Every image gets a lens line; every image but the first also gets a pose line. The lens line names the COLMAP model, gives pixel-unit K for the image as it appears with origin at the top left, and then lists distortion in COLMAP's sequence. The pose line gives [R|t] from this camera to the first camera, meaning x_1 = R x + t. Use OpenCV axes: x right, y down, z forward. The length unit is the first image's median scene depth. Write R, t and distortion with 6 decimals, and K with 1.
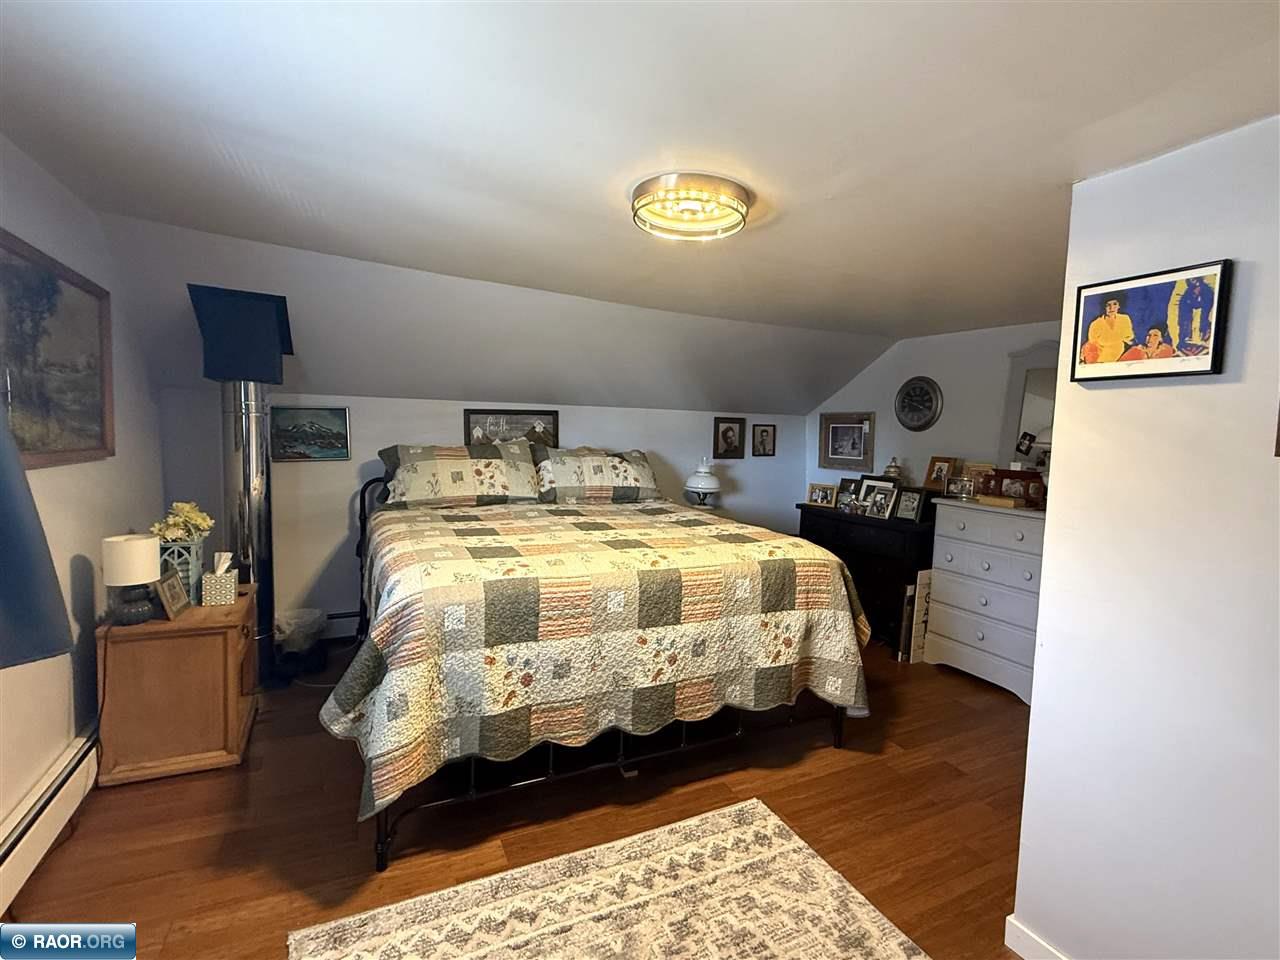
lens RADIAL K [[616.7, 0, 640.7], [0, 616.7, 473.8], [0, 0, 1]] dist [0.004671, 0.000240]
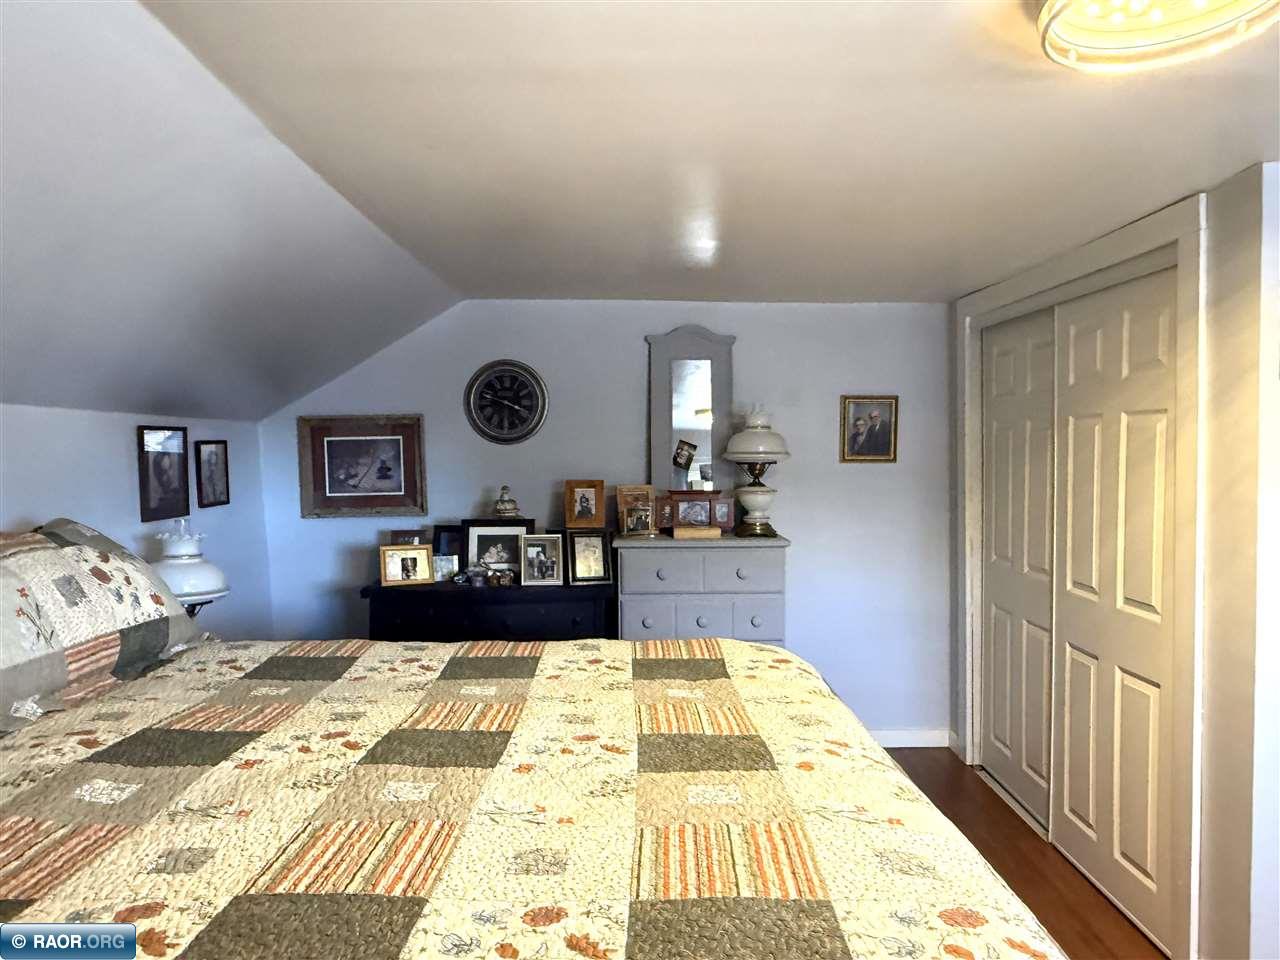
lens RADIAL K [[864.7, 0, 645.5], [0, 864.7, 488.7], [0, 0, 1]] dist [0.007415, 0.000157]
pose [[0.424296, -0.075185, 0.902397, -0.315048], [0.092484, 0.994934, 0.039410, -0.044660], [-0.900788, 0.066736, 0.429100, 0.484332]]
